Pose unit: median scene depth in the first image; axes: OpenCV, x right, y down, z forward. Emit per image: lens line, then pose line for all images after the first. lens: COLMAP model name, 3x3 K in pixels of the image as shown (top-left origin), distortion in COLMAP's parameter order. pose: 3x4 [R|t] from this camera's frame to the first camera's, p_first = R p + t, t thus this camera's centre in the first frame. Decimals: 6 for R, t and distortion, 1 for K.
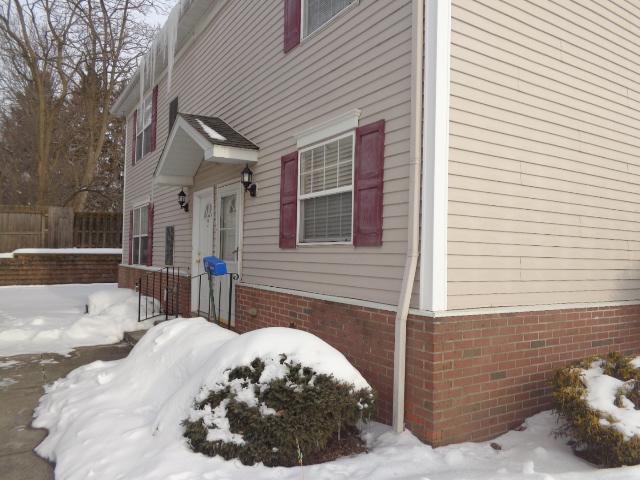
lens RADIAL K [[481.6, 0, 327.9], [0, 481.6, 237.8], [0, 0, 1]] dist [-0.007457, 0.010593]
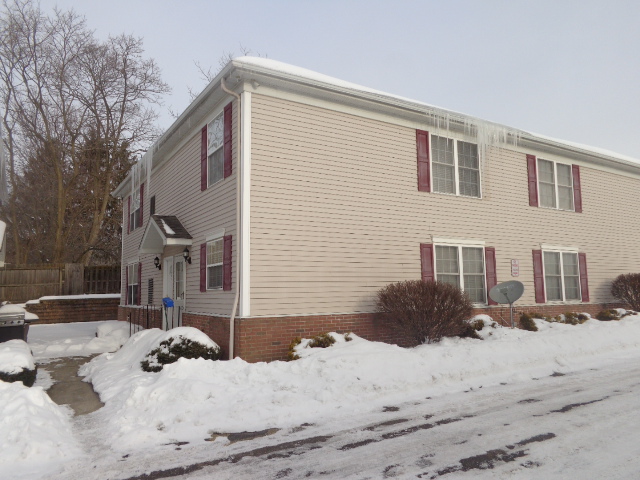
lens RADIAL K [[481.6, 0, 329.5], [0, 481.6, 236.0], [0, 0, 1]] dist [-0.007457, 0.010593]
pose [[0.999377, -0.035136, 0.003204, 0.378394], [0.035279, 0.996282, -0.078601, -0.027728], [-0.000430, 0.078665, 0.996901, -0.848660]]
